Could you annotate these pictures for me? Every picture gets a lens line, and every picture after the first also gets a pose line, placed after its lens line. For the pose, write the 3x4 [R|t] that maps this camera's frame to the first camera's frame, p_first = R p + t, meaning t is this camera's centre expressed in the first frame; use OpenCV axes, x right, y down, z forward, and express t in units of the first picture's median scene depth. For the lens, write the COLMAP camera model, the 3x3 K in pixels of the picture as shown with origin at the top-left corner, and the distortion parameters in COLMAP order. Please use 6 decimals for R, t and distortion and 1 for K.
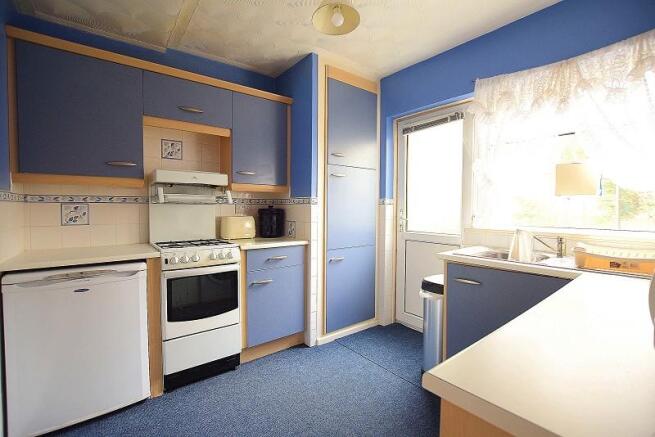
lens RADIAL K [[296.9, 0, 326.4], [0, 296.9, 218.3], [0, 0, 1]] dist [-0.019478, 0.002121]
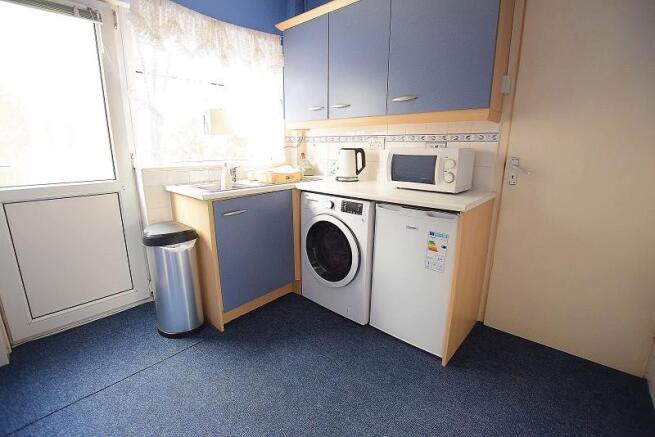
lens RADIAL K [[296.9, 0, 326.9], [0, 296.9, 218.5], [0, 0, 1]] dist [-0.019478, 0.002121]
pose [[-0.171398, -0.231995, 0.957497, -0.545172], [0.033583, 0.969939, 0.241021, -0.017691], [-0.984629, 0.073466, -0.158455, 0.706058]]
